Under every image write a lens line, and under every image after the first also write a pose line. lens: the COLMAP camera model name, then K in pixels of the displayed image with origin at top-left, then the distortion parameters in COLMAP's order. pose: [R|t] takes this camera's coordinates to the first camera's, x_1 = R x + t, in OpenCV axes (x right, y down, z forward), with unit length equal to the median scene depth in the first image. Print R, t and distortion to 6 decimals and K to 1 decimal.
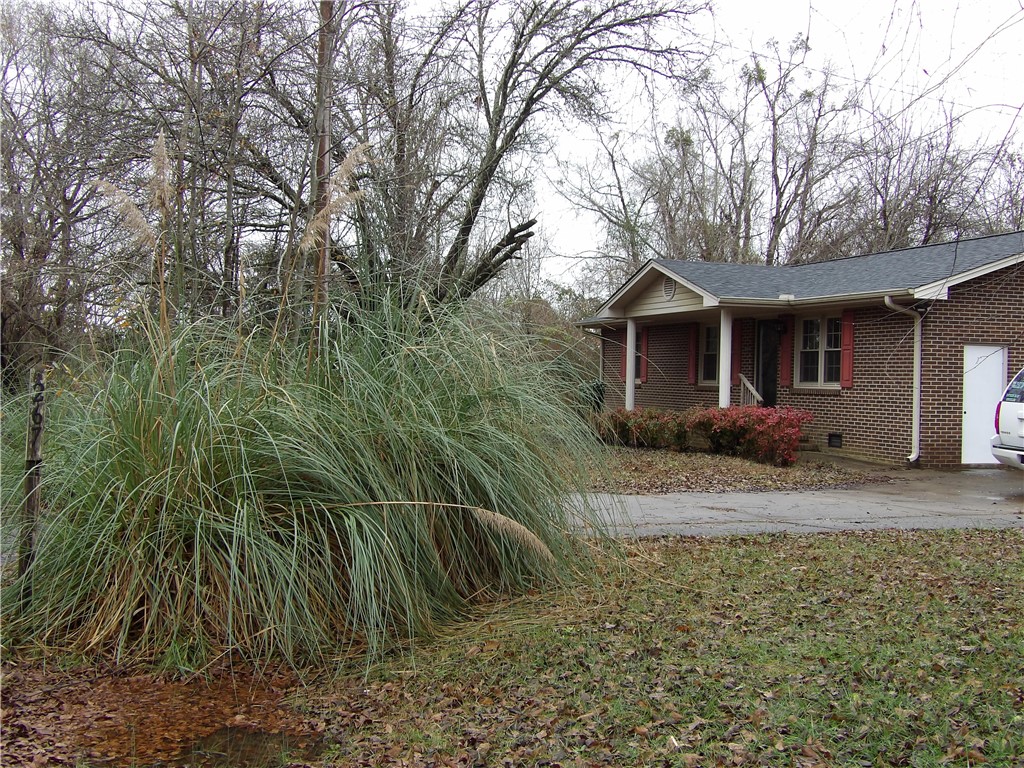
lens RADIAL K [[1212.4, 0, 512.0], [0, 1212.4, 384.0], [0, 0, 1]] dist [0.025677, -0.006677]
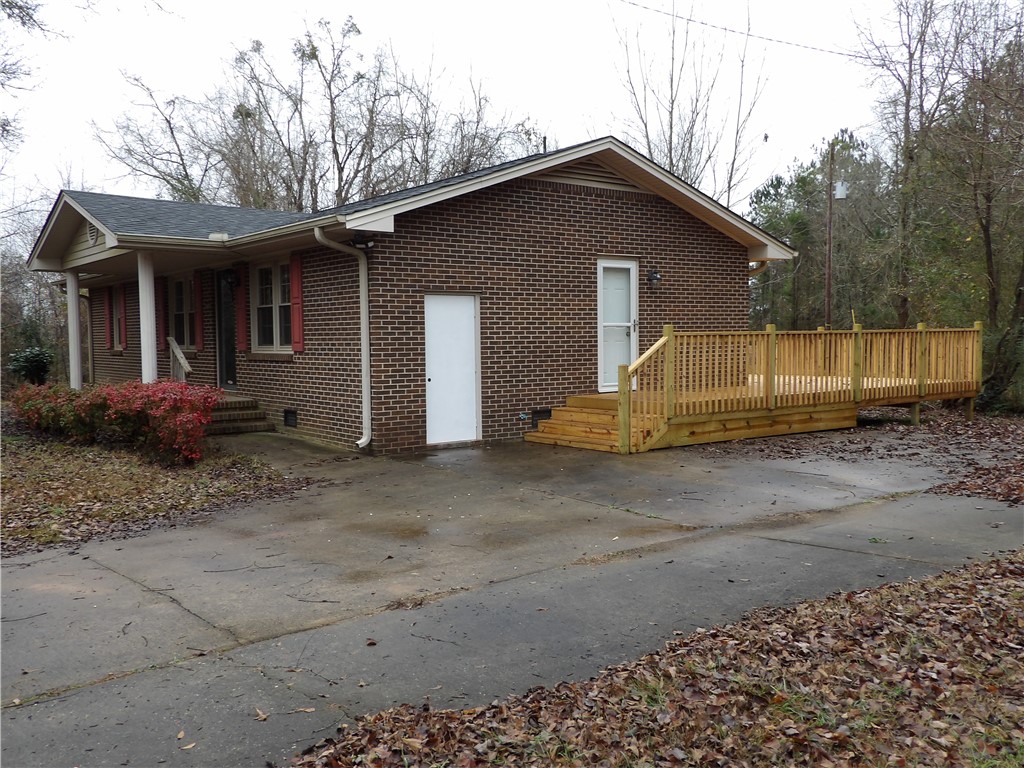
lens RADIAL K [[913.0, 0, 512.0], [0, 913.0, 384.0], [0, 0, 1]] dist [0.134764, -0.090847]
pose [[0.944029, -0.045762, 0.326674, 0.201092], [0.030761, 0.998228, 0.050941, -0.002184], [-0.328426, -0.038041, 0.943763, 0.371050]]
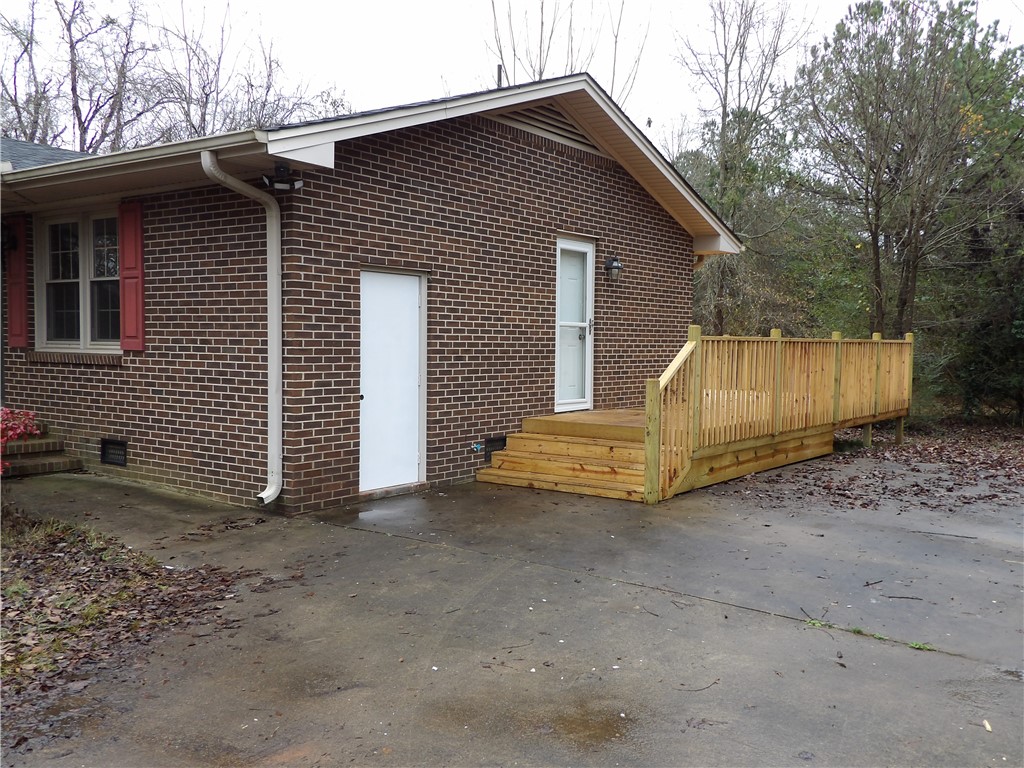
lens RADIAL K [[913.0, 0, 512.0], [0, 913.0, 384.0], [0, 0, 1]] dist [0.134764, -0.090847]
pose [[0.818403, -0.035361, 0.573555, 0.171764], [0.007158, 0.998655, 0.051356, -0.002238], [-0.574600, -0.037925, 0.817555, 0.557020]]
